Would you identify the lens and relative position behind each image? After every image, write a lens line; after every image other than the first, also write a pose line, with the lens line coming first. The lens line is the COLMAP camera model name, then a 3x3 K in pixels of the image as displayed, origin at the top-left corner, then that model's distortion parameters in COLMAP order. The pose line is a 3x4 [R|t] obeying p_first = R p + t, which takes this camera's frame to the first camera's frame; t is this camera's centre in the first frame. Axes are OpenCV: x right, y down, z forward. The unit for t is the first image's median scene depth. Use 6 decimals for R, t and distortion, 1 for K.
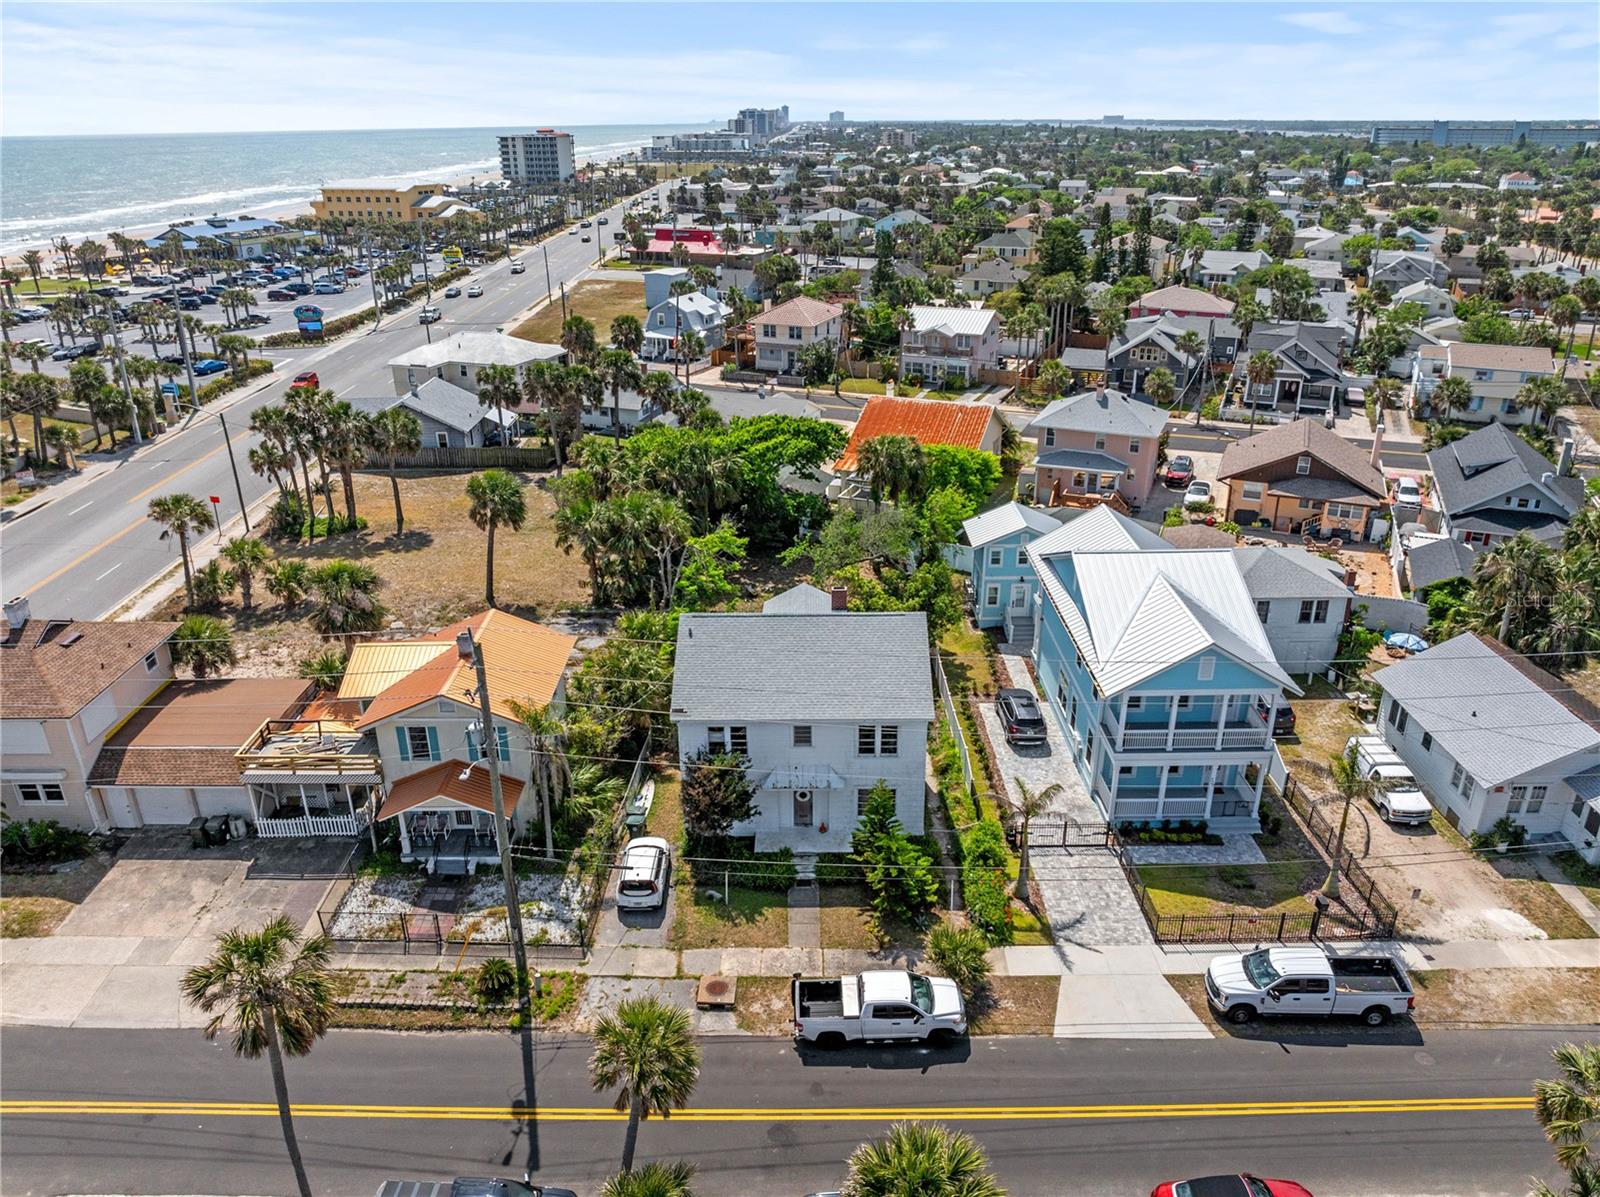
lens RADIAL K [[1133.5, 0, 803.4], [0, 1133.5, 572.6], [0, 0, 1]] dist [-0.034184, -0.002239]
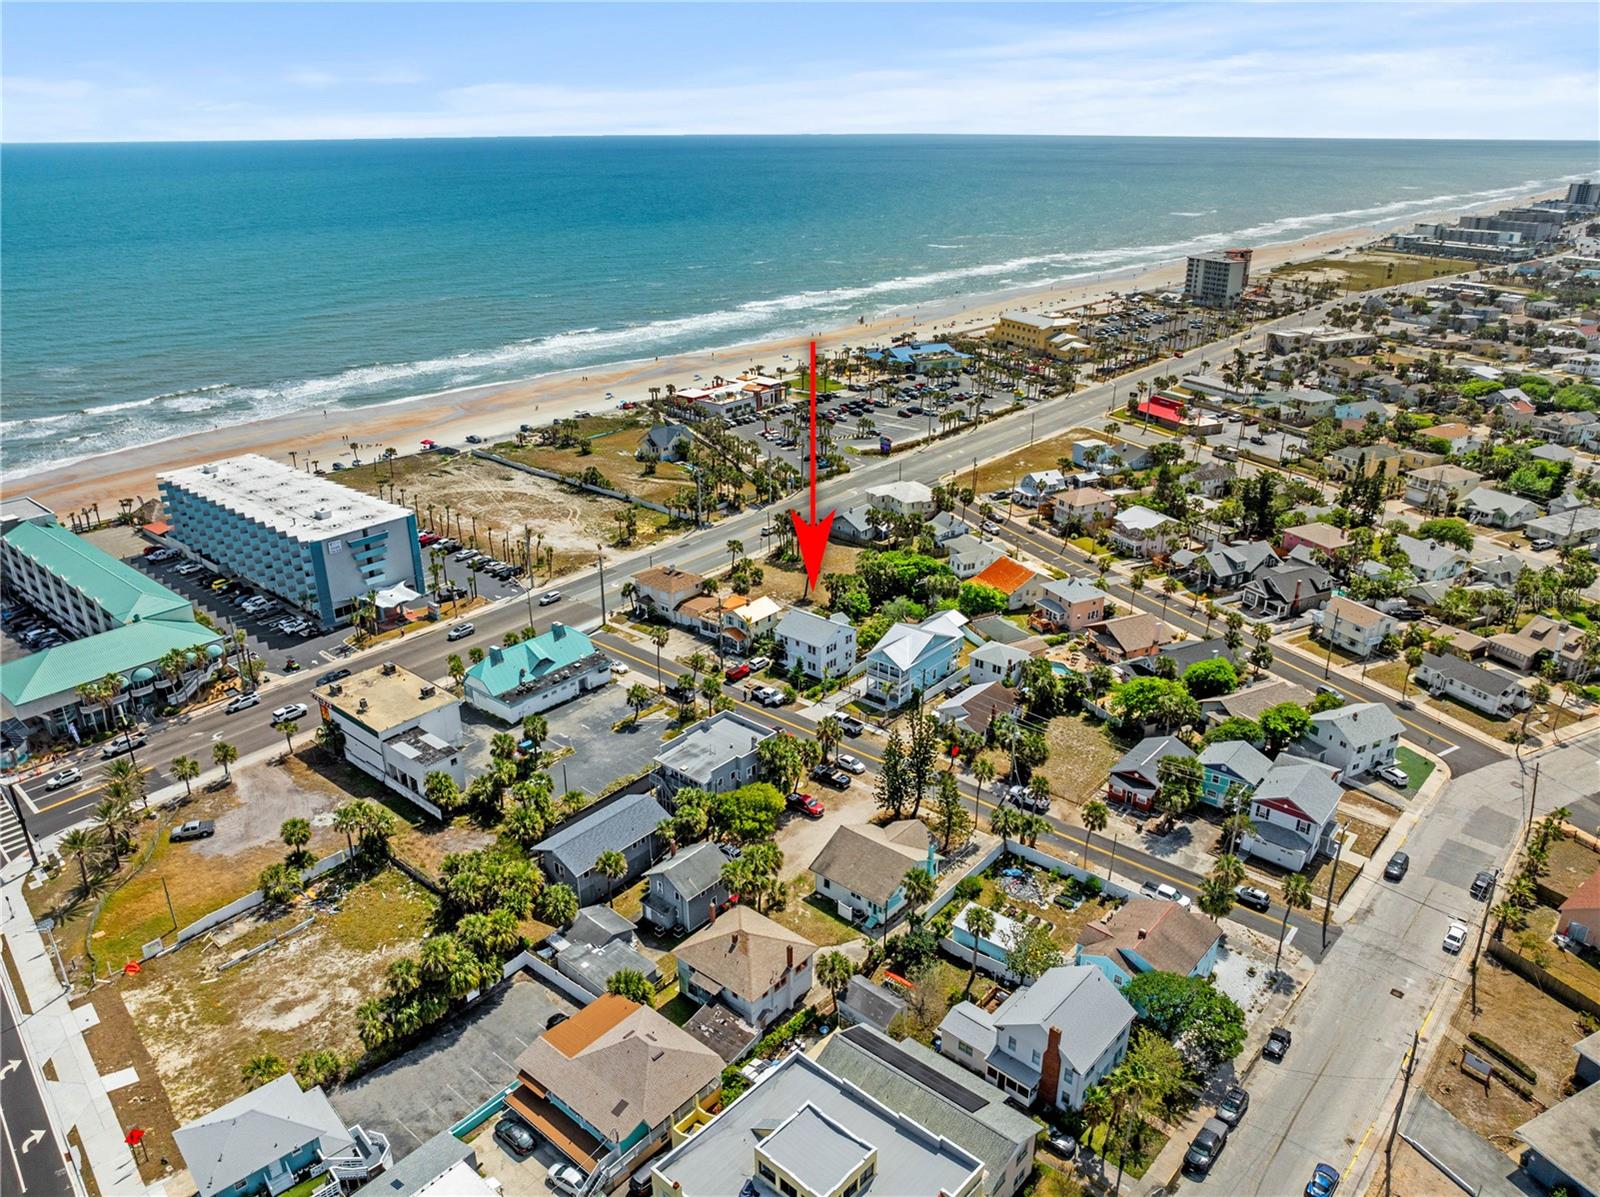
lens RADIAL K [[1120.3, 0, 804.1], [0, 1120.3, 590.9], [0, 0, 1]] dist [-0.025640, -0.023464]
pose [[0.765216, 0.251151, -0.592763, 2.269599], [-0.244385, 0.965165, 0.093453, -0.405769], [0.595585, 0.073351, 0.799937, -2.145873]]
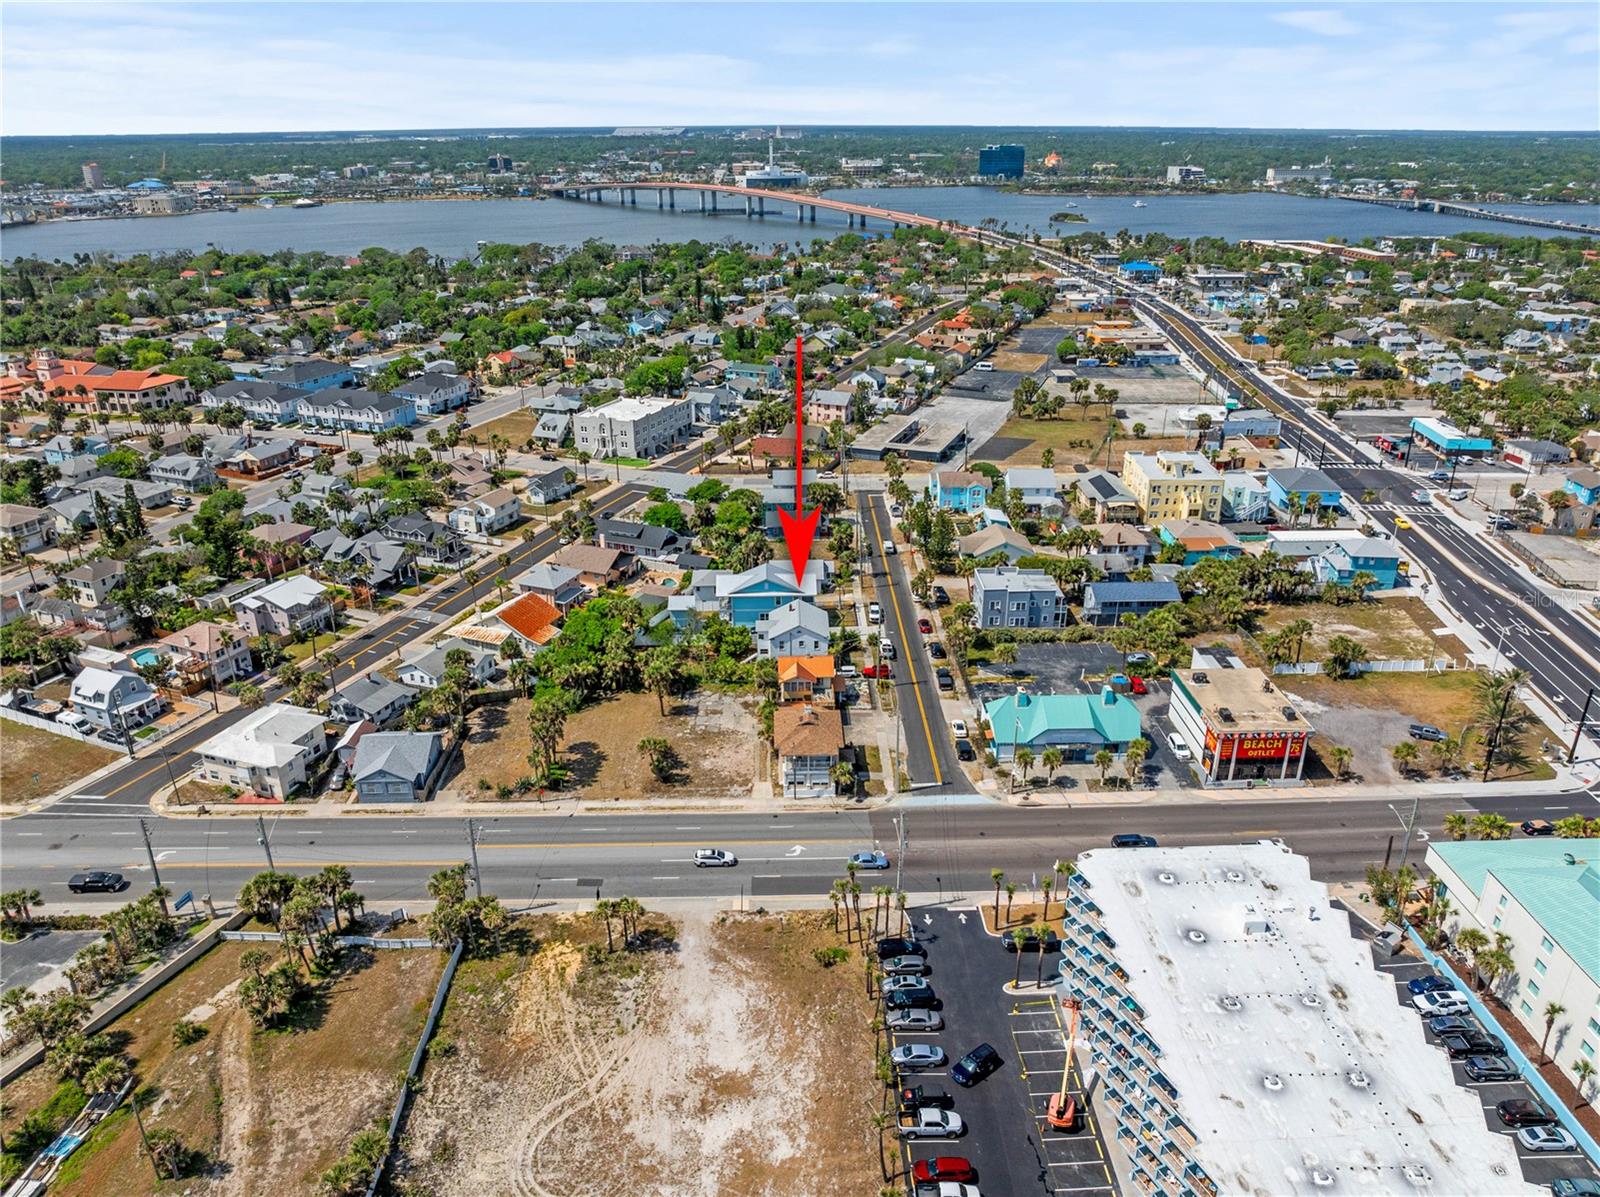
lens RADIAL K [[1133.5, 0, 803.4], [0, 1133.5, 572.6], [0, 0, 1]] dist [-0.034184, -0.002239]
pose [[-0.025634, -0.364823, 0.930724, -3.556736], [0.375564, 0.859314, 0.347176, -1.418747], [-0.926442, 0.358446, 0.114986, 0.509435]]
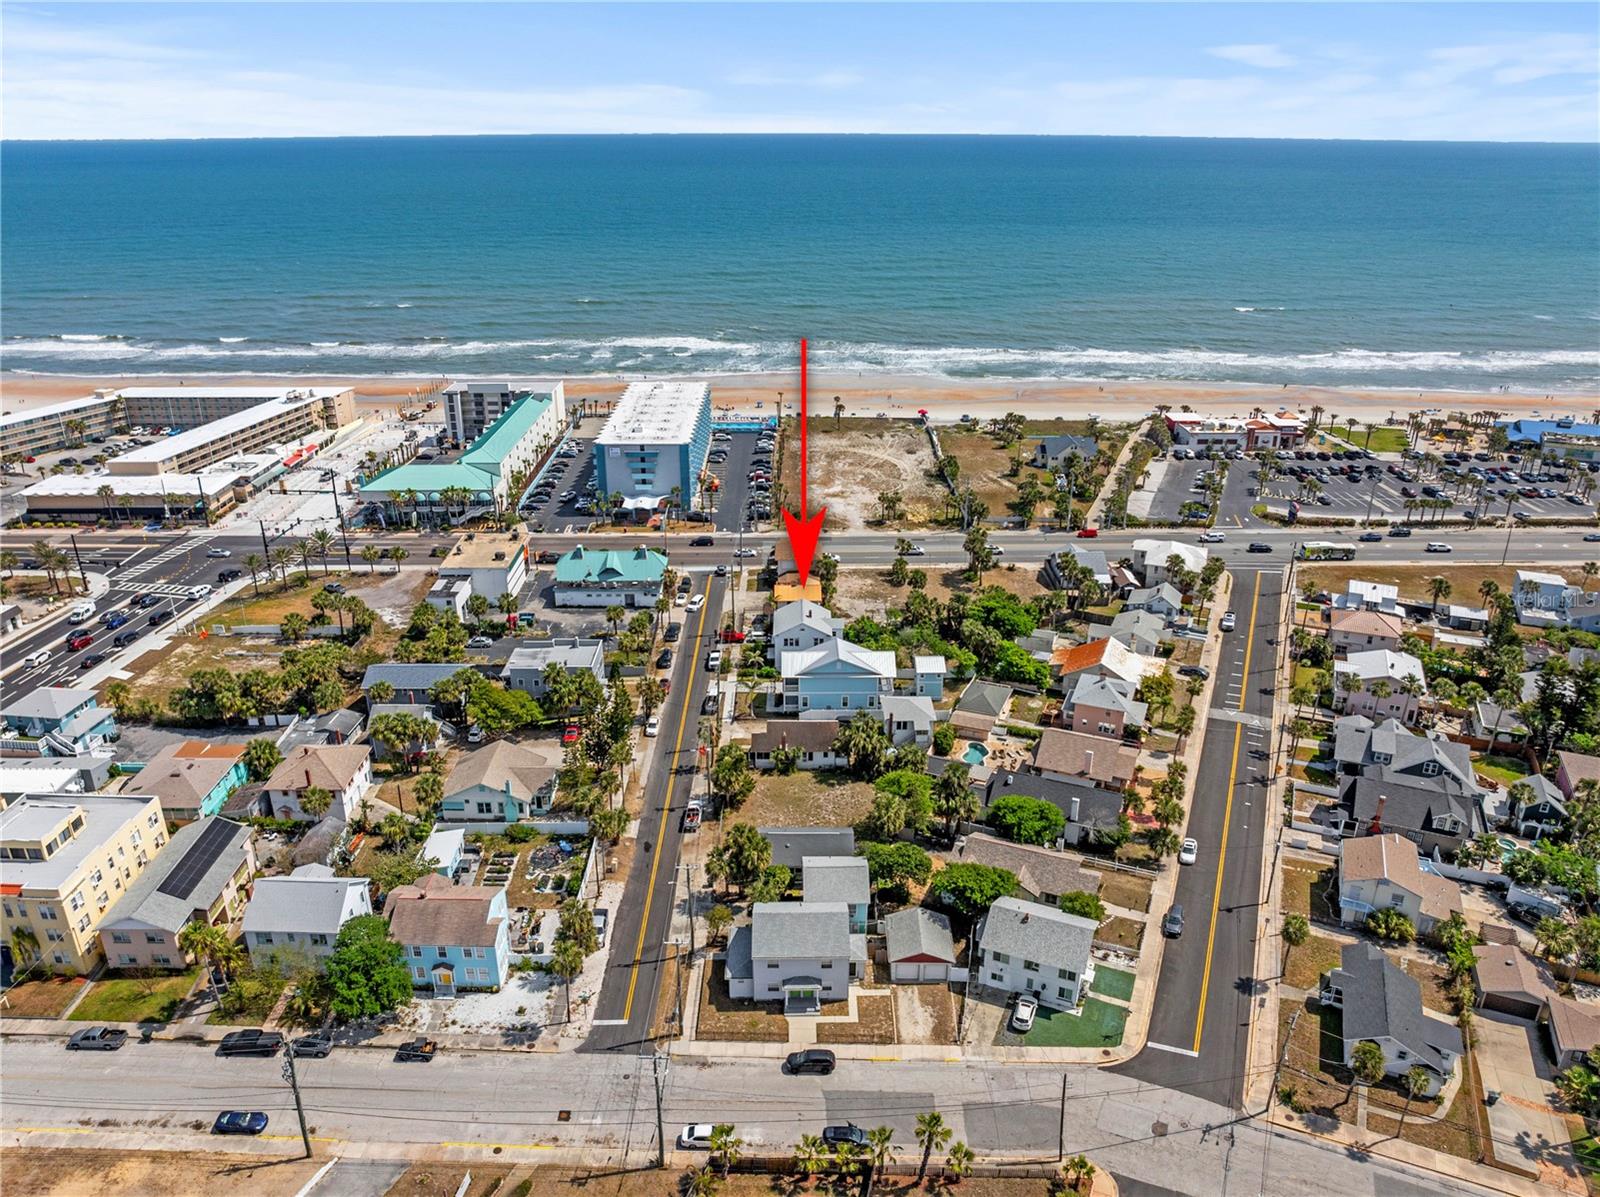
lens RADIAL K [[1120.3, 0, 804.1], [0, 1120.3, 590.9], [0, 0, 1]] dist [-0.025640, -0.023464]
pose [[0.013000, 0.390107, -0.920678, 3.620674], [-0.376149, 0.855031, 0.356980, -1.437089], [0.926468, 0.341671, 0.157854, 0.370730]]
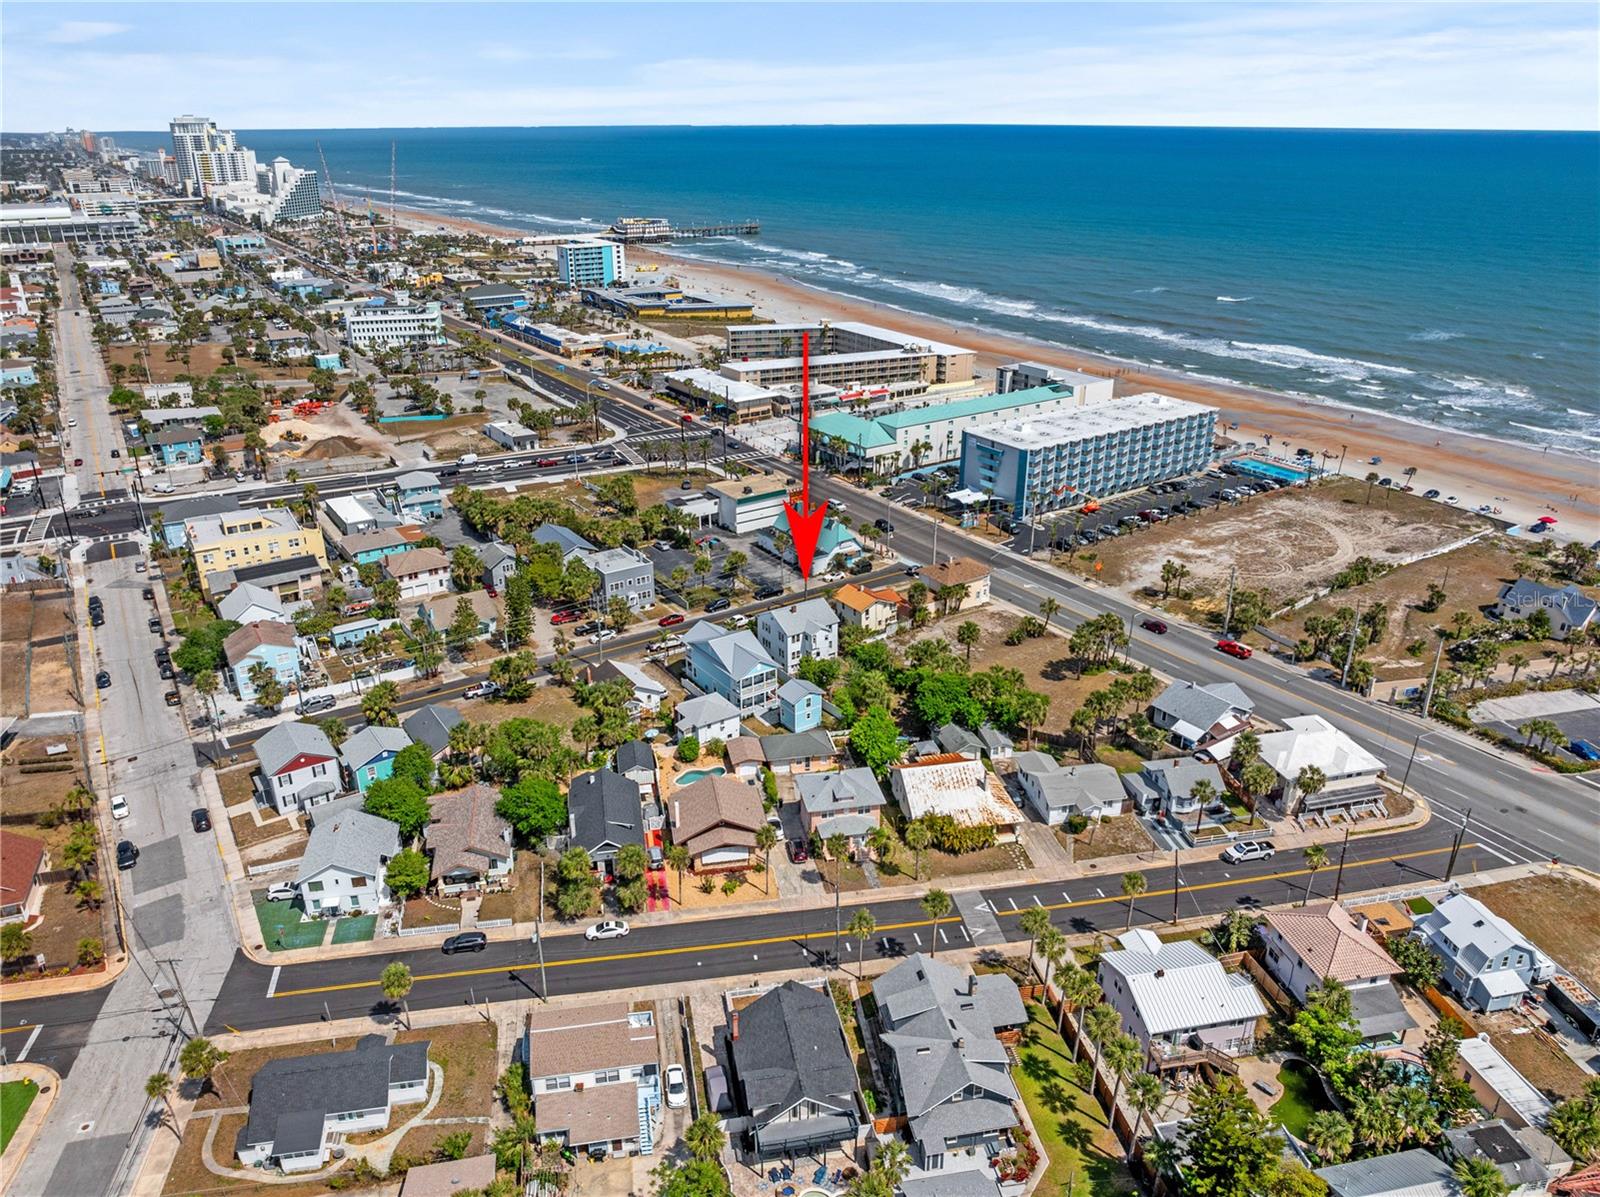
lens RADIAL K [[1133.5, 0, 803.4], [0, 1133.5, 572.6], [0, 0, 1]] dist [-0.034184, -0.002239]
pose [[-0.823970, 0.219117, -0.522553, 2.024729], [-0.205712, 0.743612, 0.636180, -2.563185], [0.527974, 0.631688, -0.567638, 3.195246]]
